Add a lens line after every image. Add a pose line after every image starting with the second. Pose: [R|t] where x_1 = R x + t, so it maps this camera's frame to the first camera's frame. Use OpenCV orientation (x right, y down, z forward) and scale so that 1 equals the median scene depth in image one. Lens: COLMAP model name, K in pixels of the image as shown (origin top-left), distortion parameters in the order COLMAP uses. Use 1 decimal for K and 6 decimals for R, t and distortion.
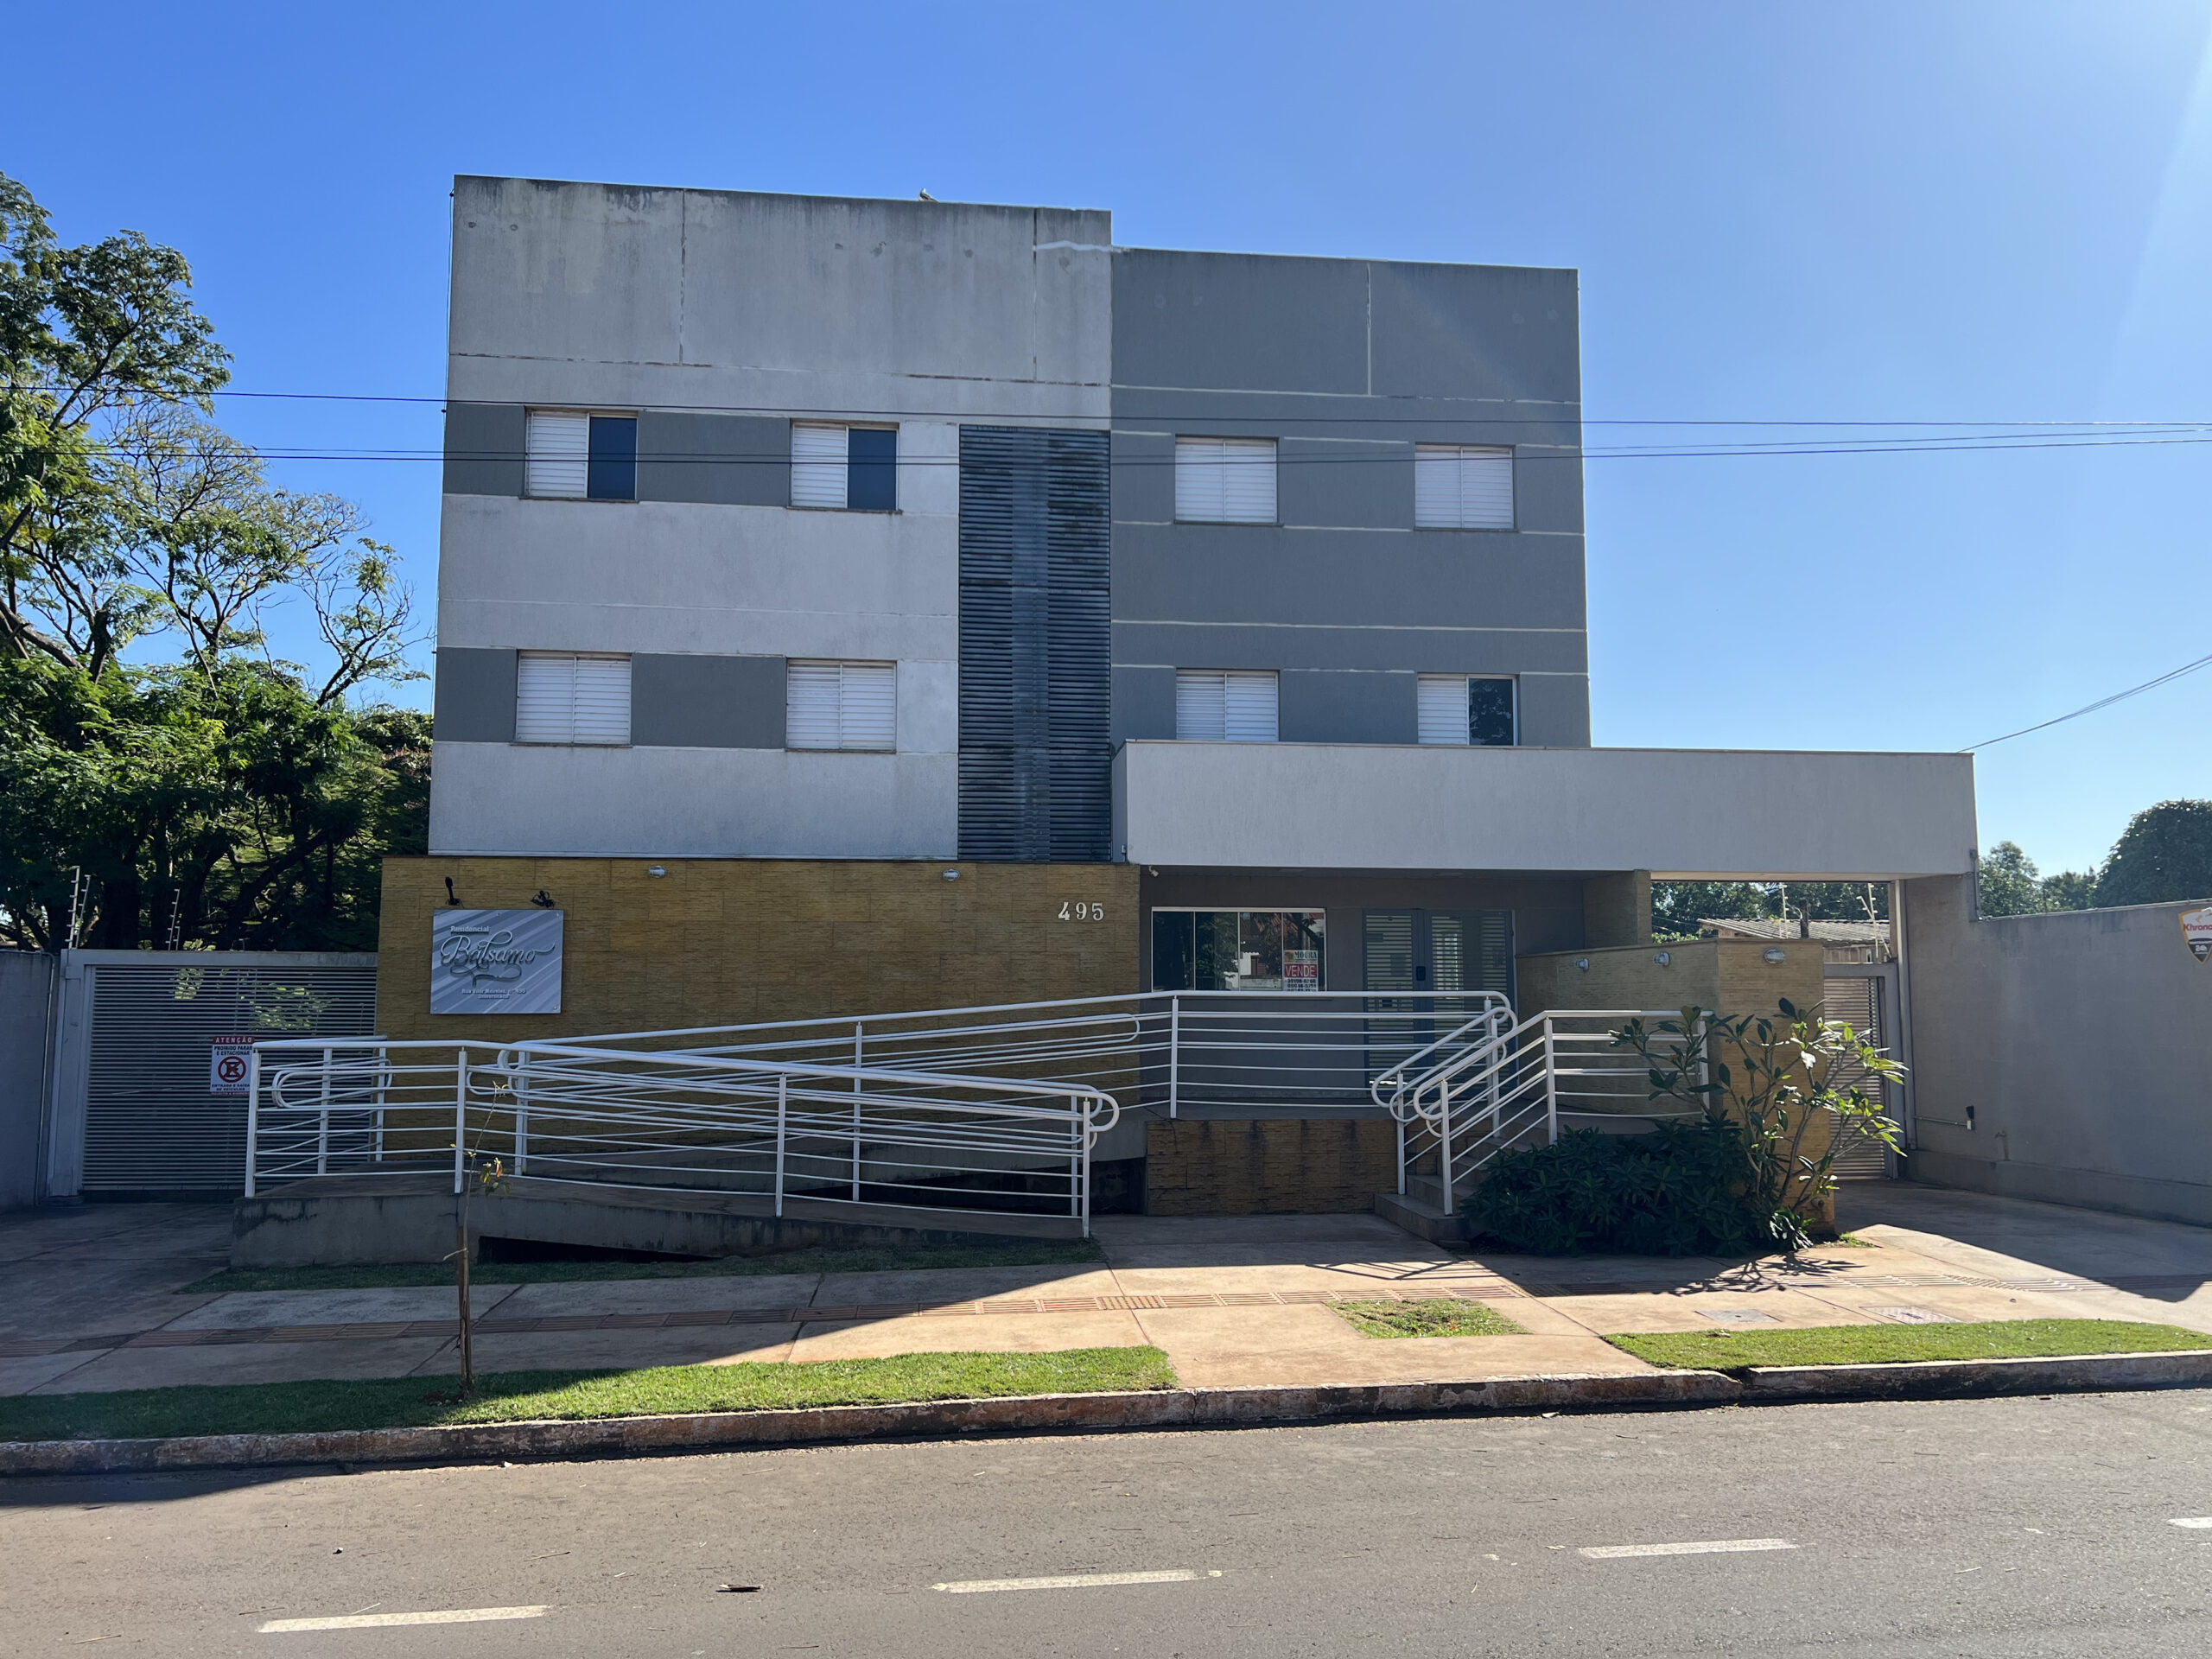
lens RADIAL K [[1640.4, 0, 1106.0], [0, 1640.4, 829.5], [0, 0, 1]] dist [0.032950, 0.000037]
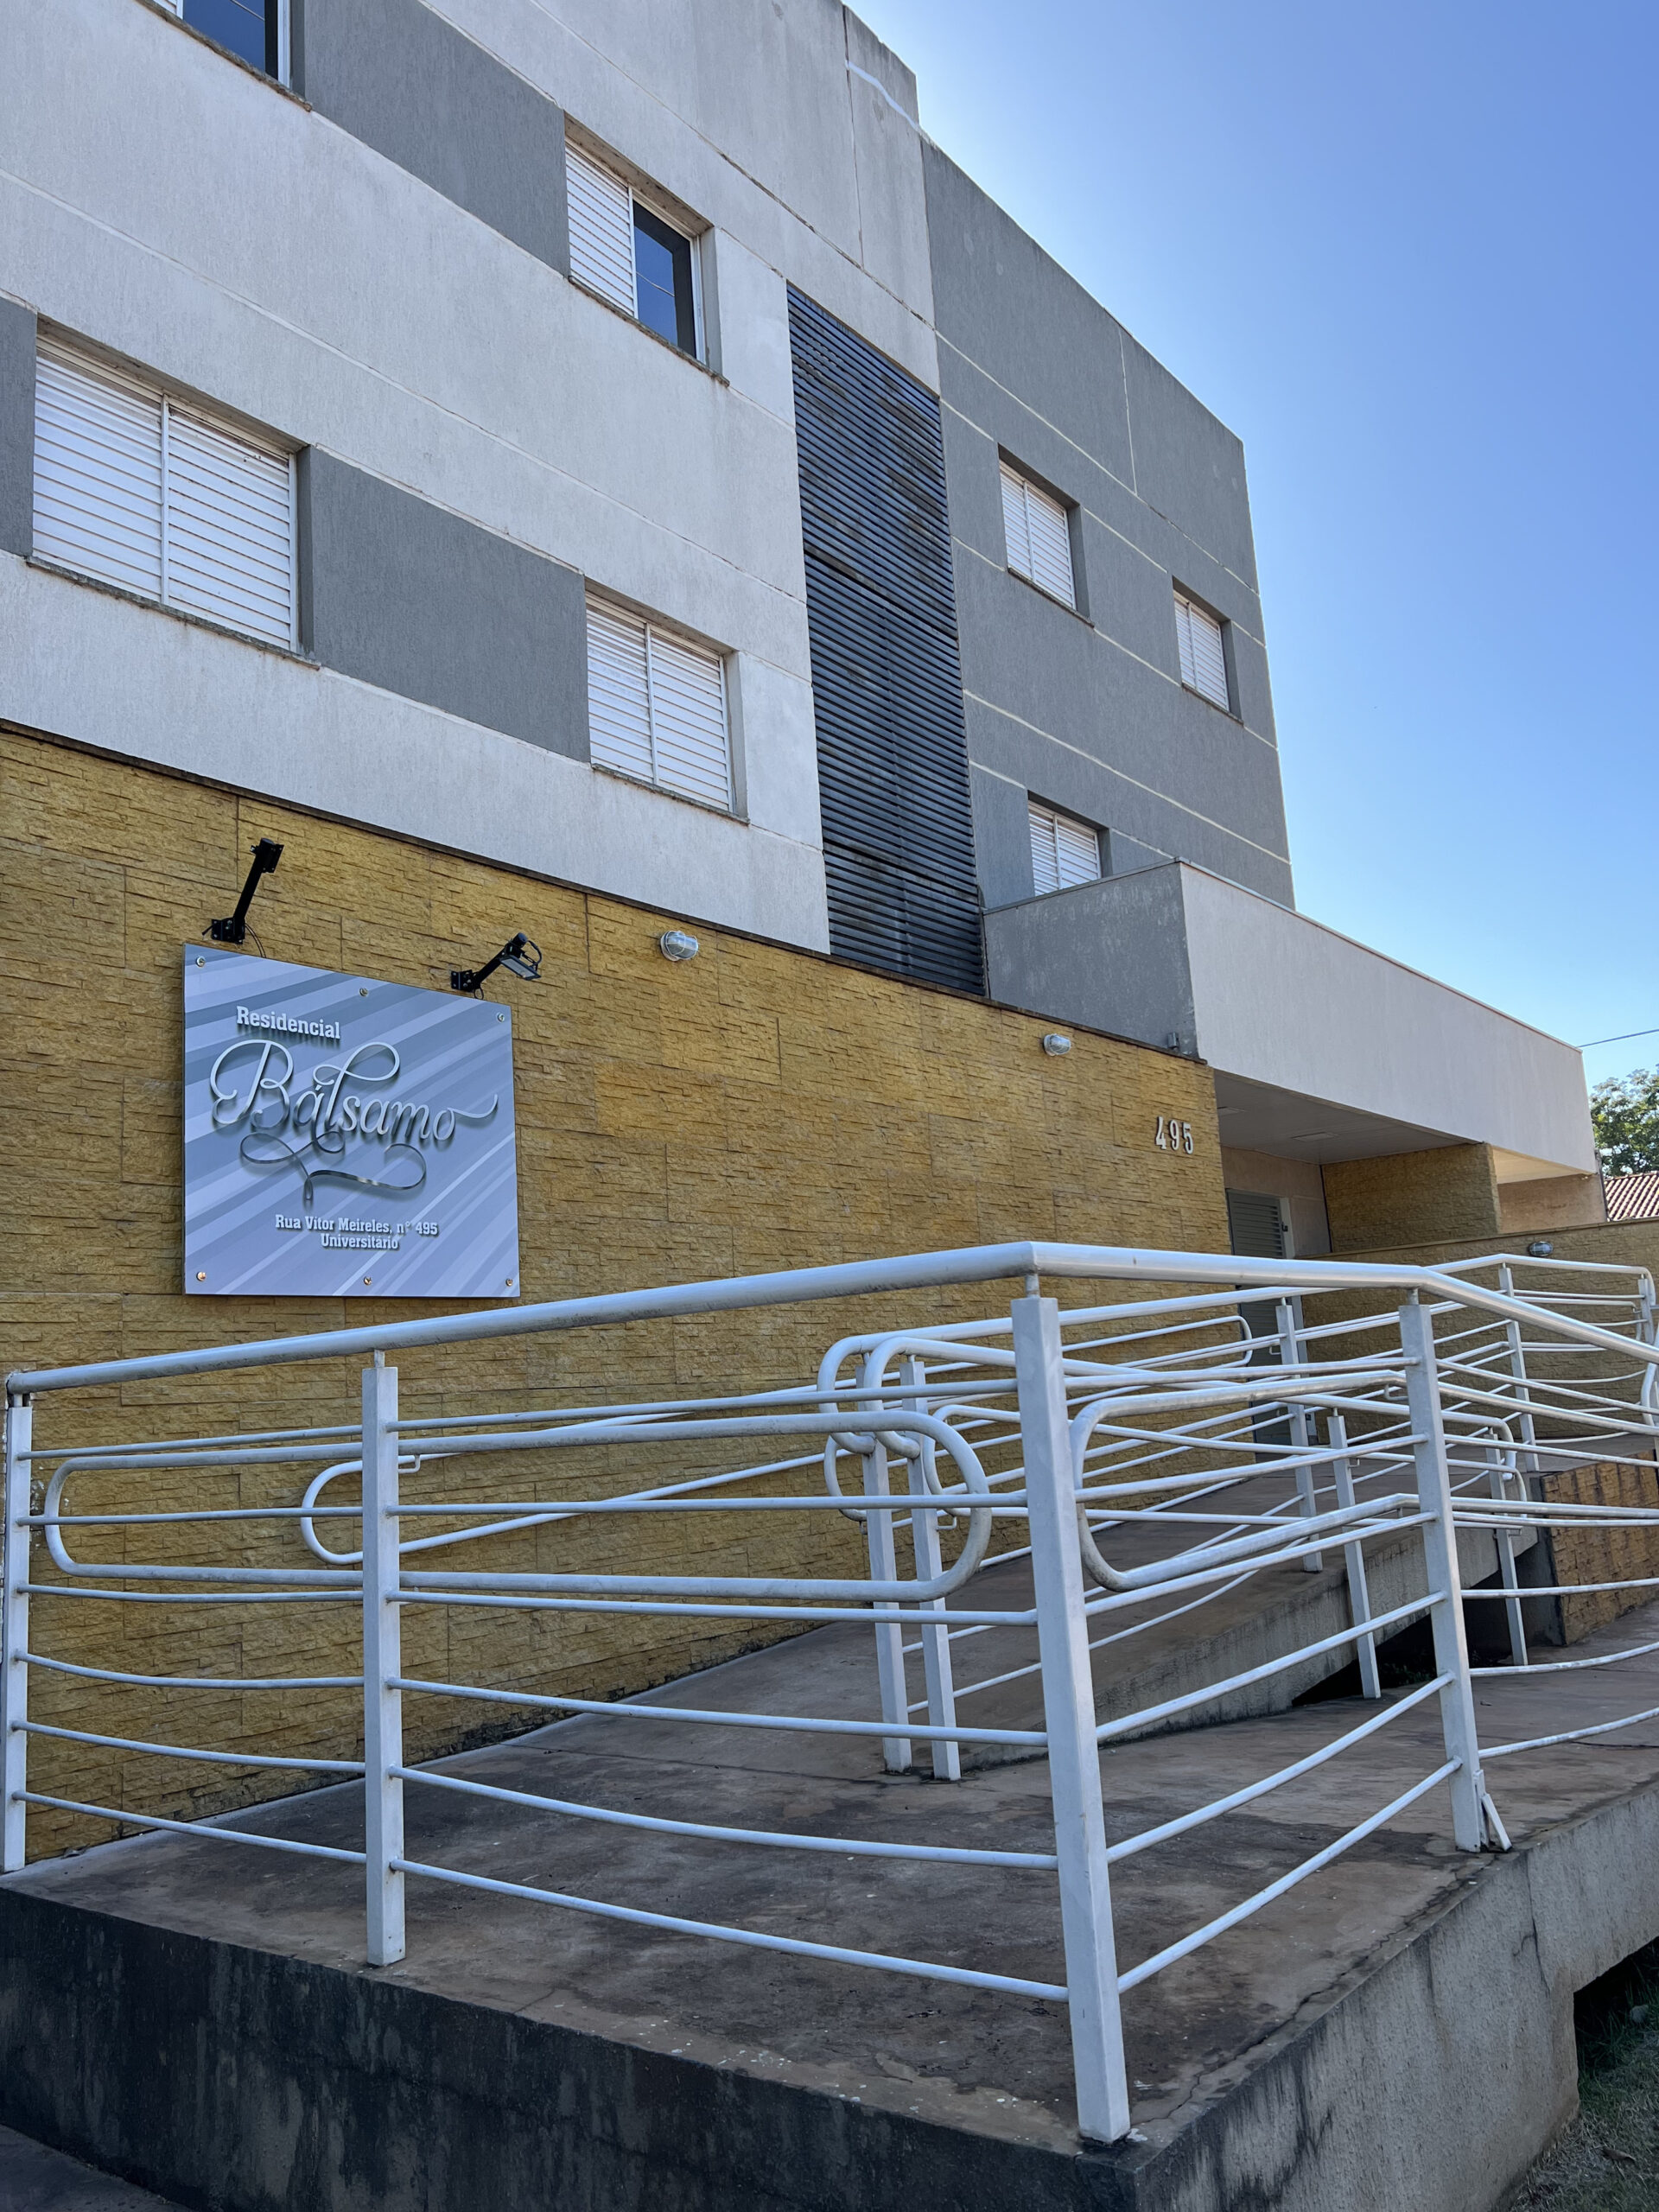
lens RADIAL K [[1697.0, 0, 829.5], [0, 1697.0, 1106.0], [0, 0, 1]] dist [0.009555, -0.003144]
pose [[0.683368, 0.088153, 0.724732, -0.534970], [-0.016767, 0.994317, -0.105135, 0.105410], [-0.729881, 0.059694, 0.680962, 0.693036]]
